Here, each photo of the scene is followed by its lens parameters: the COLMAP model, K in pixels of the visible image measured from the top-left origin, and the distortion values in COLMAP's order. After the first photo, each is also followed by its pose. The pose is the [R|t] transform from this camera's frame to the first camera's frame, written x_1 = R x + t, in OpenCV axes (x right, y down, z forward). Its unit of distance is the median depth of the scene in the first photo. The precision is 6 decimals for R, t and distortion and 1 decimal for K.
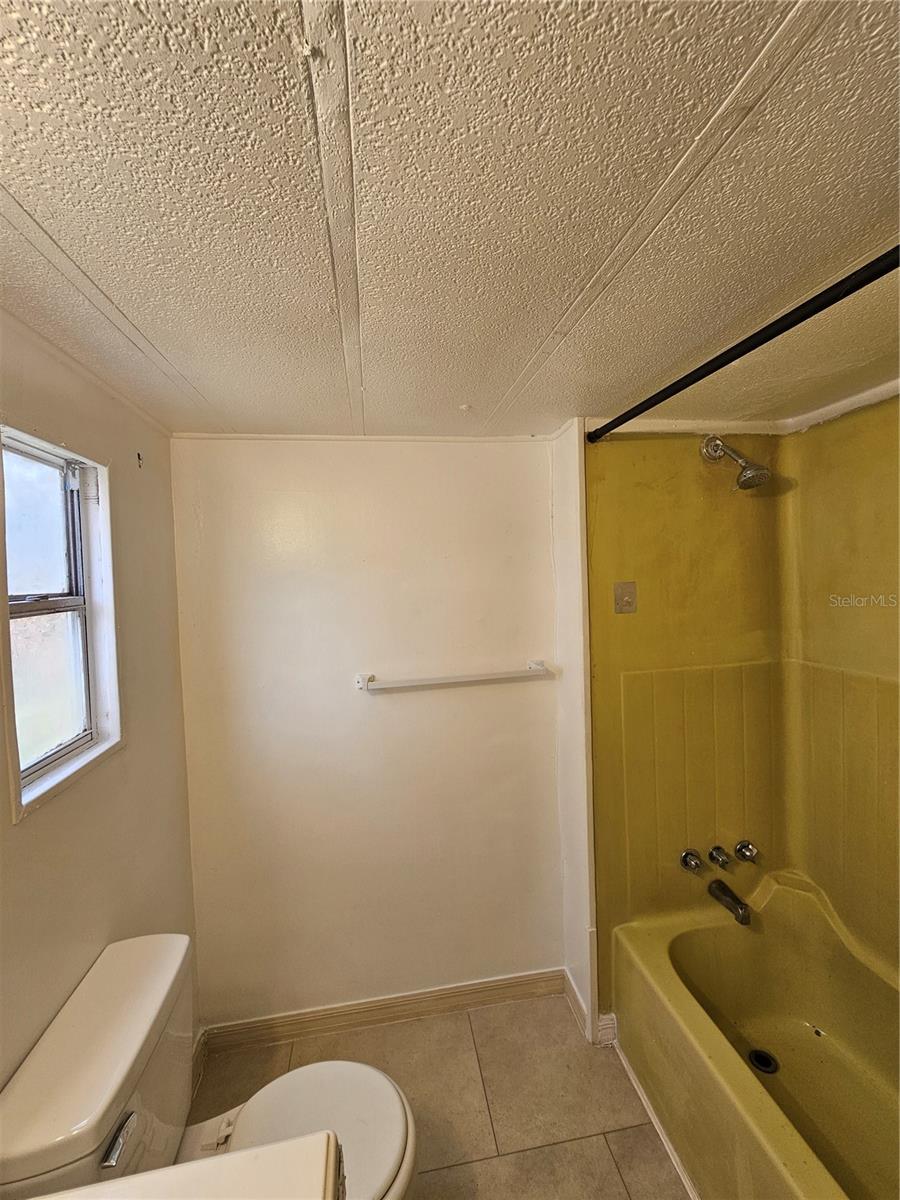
lens RADIAL K [[492.1, 0, 450.0], [0, 492.1, 600.0], [0, 0, 1]] dist [0.001064, 0.000312]
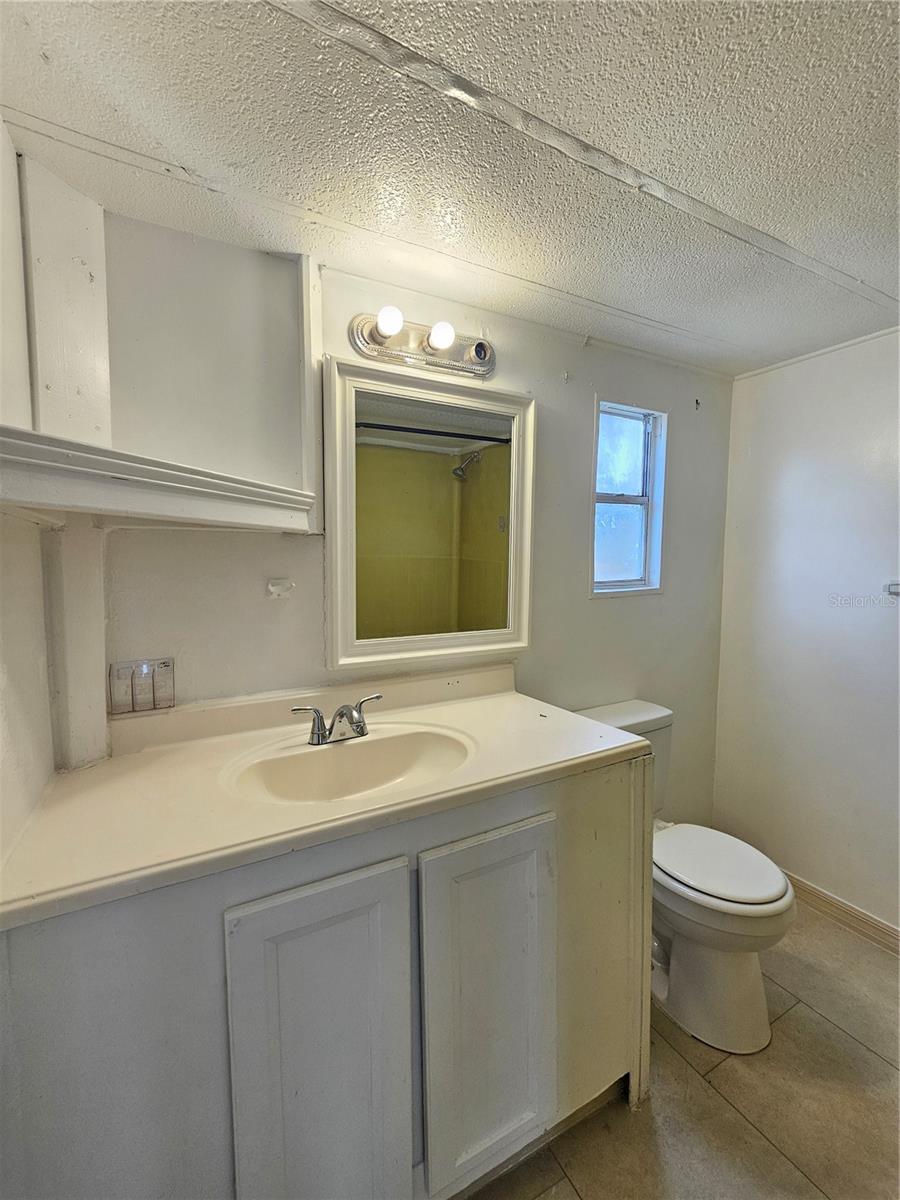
lens RADIAL K [[492.1, 0, 450.0], [0, 492.1, 600.0], [0, 0, 1]] dist [0.001064, 0.000312]
pose [[0.338881, 0.115650, -0.933694, 0.624319], [-0.054131, 0.993169, 0.103369, 0.203147], [0.939271, 0.015512, 0.342826, -0.196687]]
